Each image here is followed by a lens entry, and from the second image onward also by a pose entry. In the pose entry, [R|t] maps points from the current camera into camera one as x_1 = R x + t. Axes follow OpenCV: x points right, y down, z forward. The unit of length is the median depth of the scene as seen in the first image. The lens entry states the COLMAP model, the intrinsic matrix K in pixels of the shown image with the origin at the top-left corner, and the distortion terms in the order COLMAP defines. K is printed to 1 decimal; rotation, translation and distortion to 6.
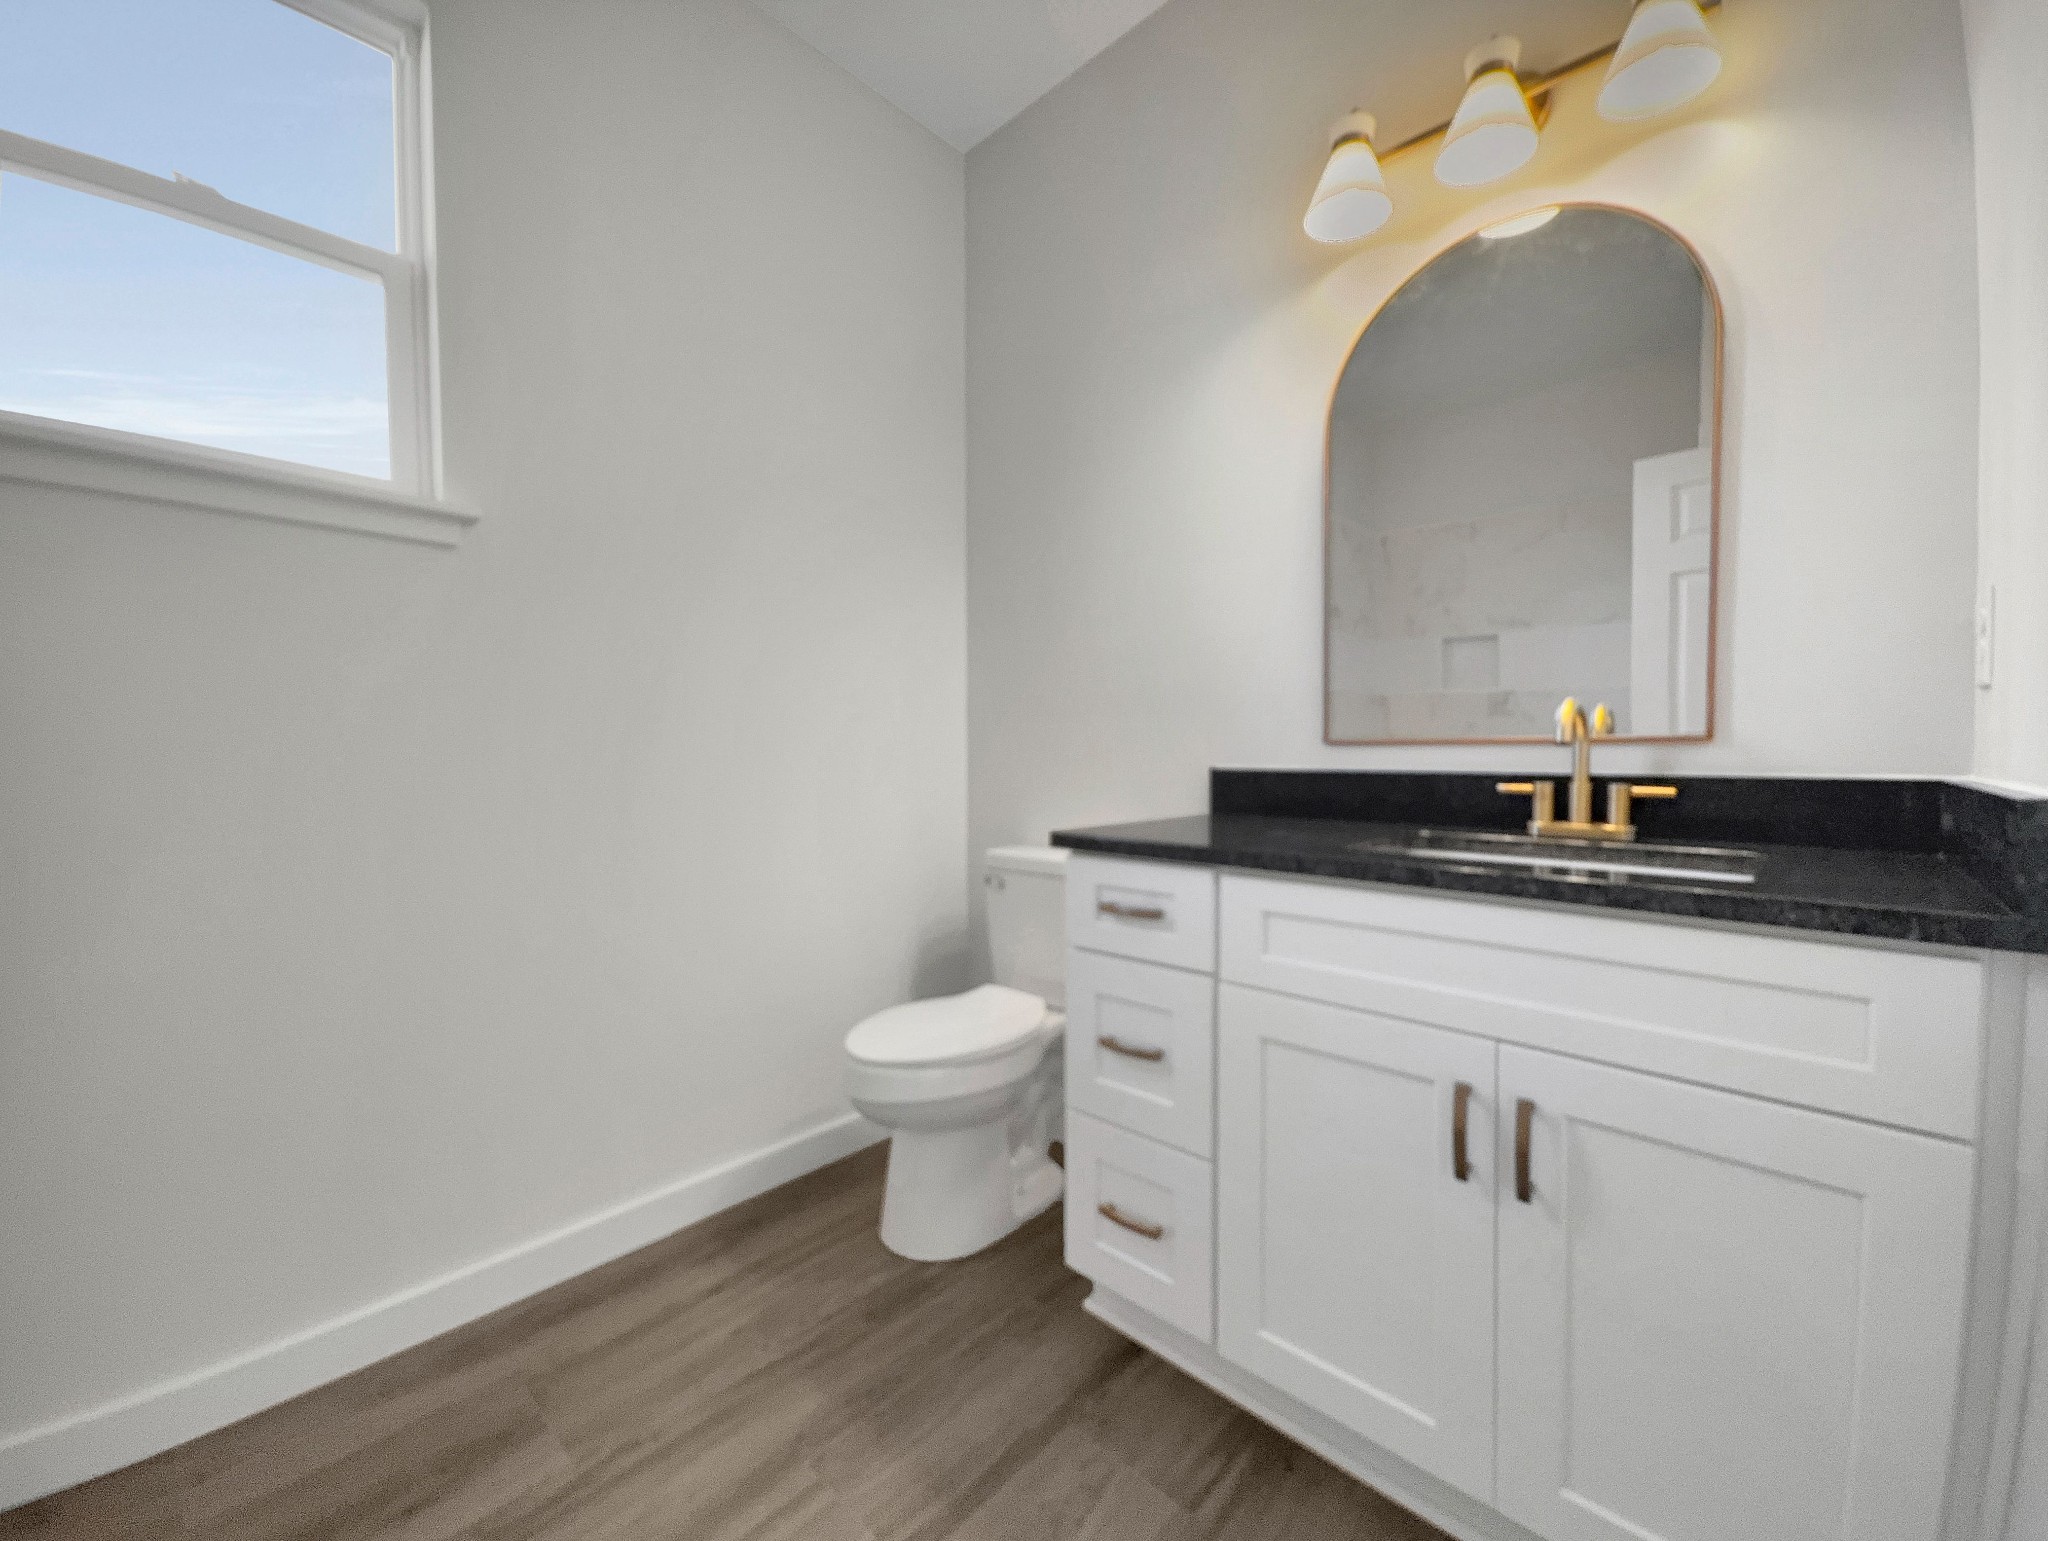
lens RADIAL K [[829.1, 0, 1024.3], [0, 829.1, 768.1], [0, 0, 1]] dist [0.000535, -0.000046]
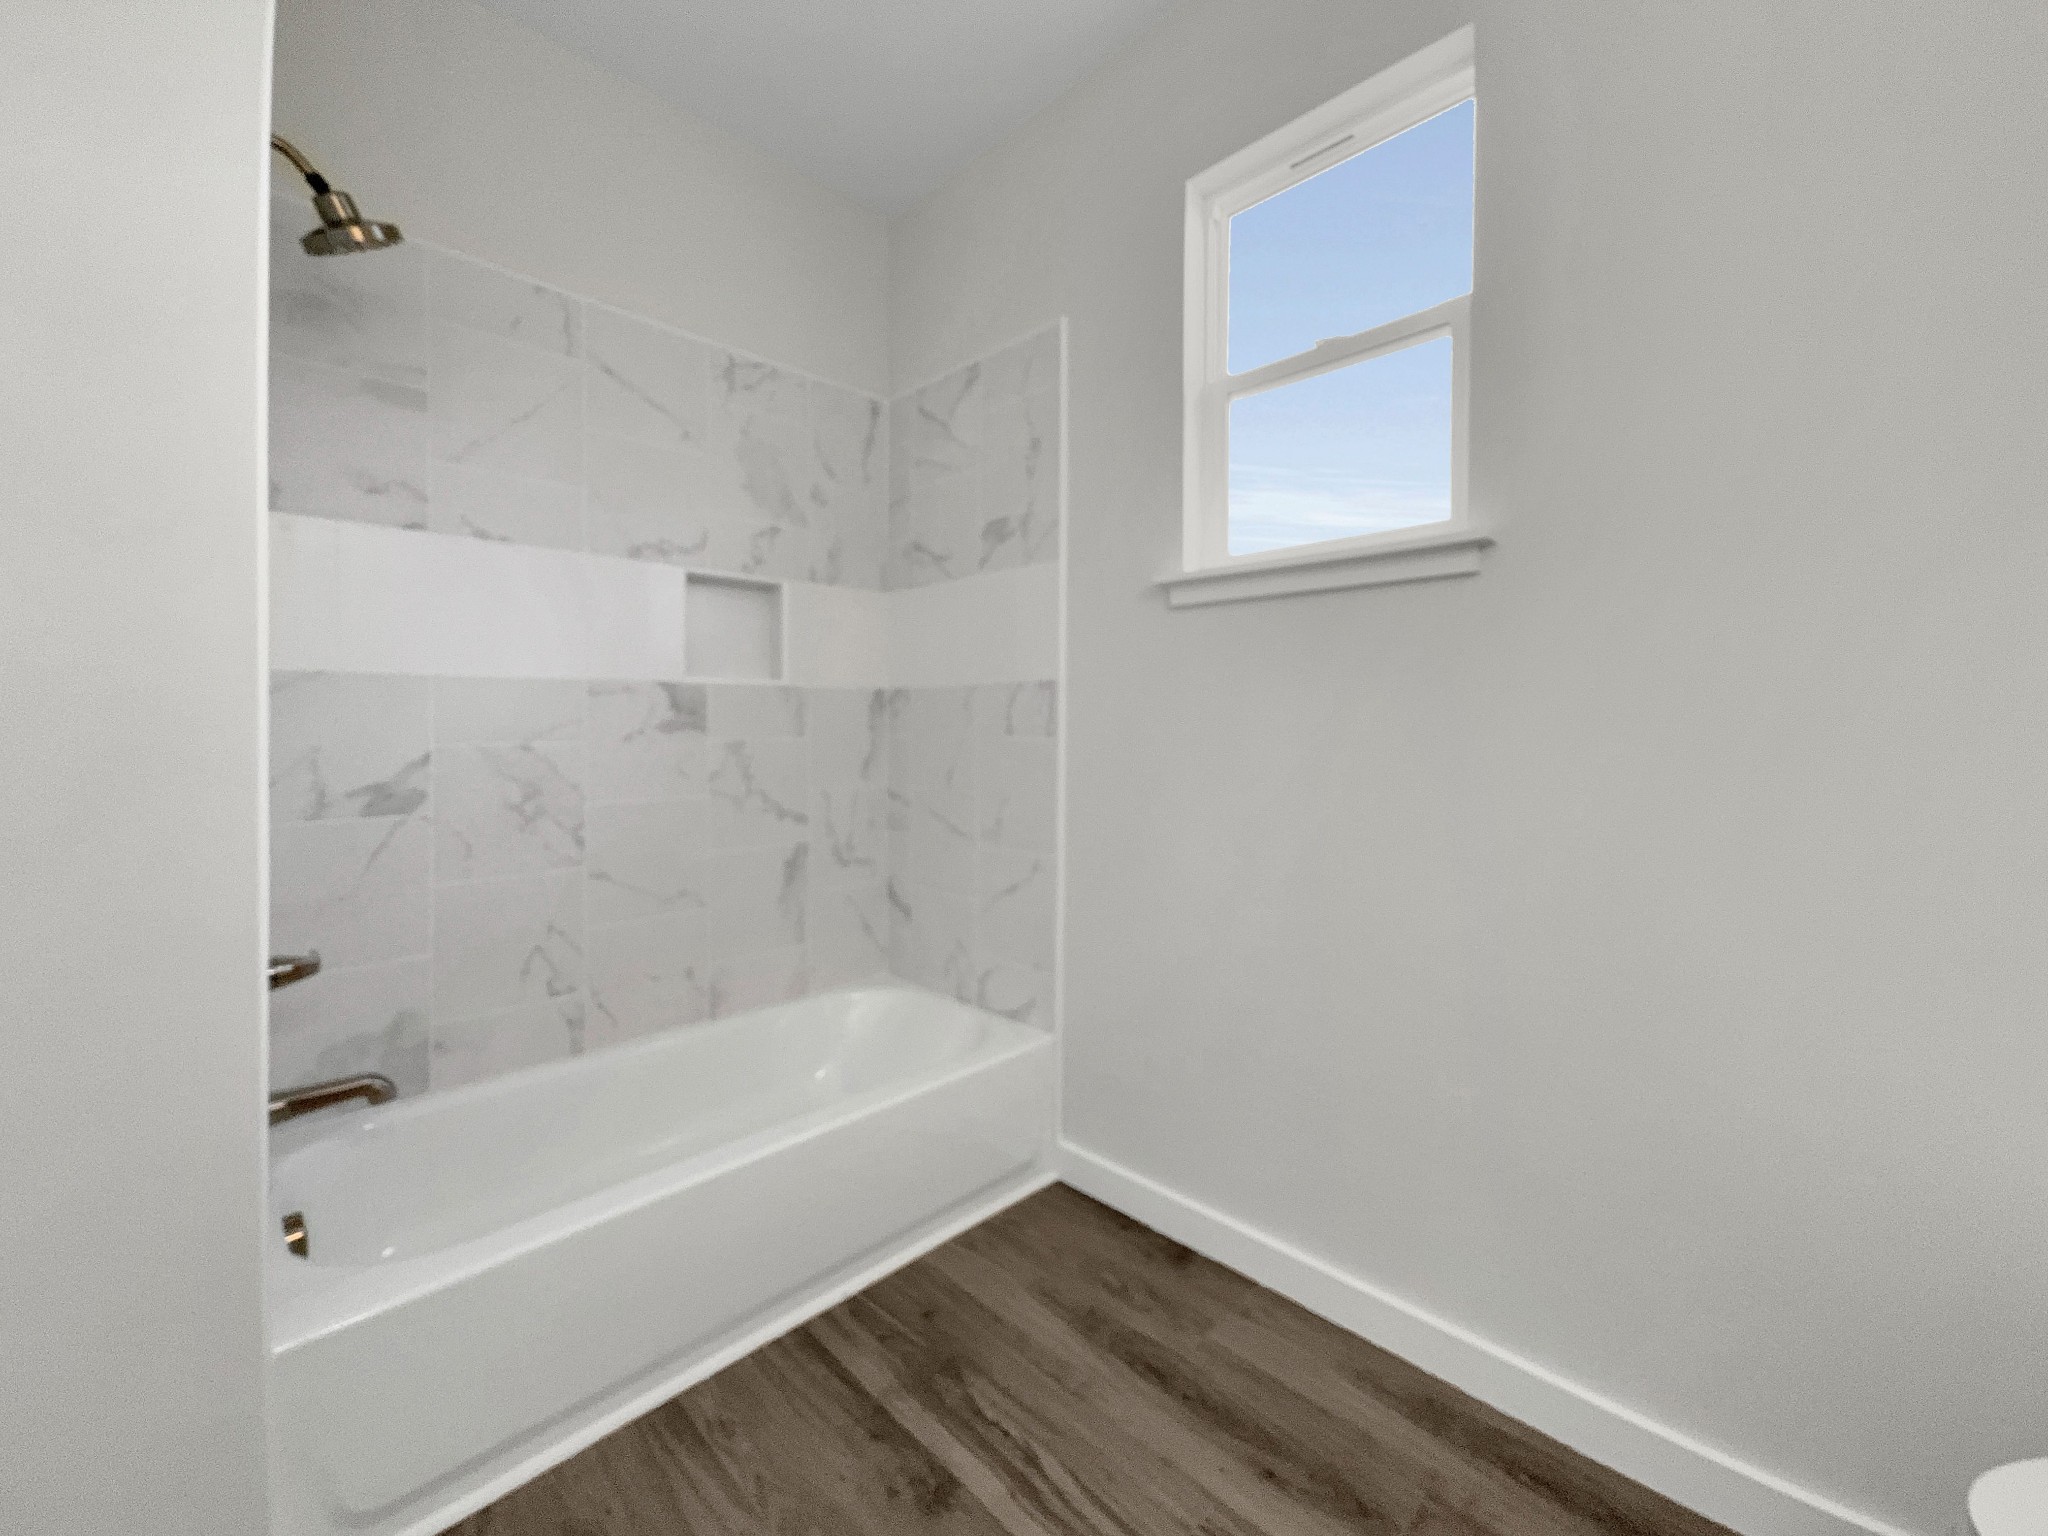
lens RADIAL K [[827.0, 0, 1033.3], [0, 827.0, 718.4], [0, 0, 1]] dist [0.000426, 0.000008]
pose [[-0.020941, 0.002874, -0.999777, 0.307468], [-0.025178, 0.999677, 0.003401, -0.096631], [0.999464, 0.025243, -0.020862, 0.556605]]
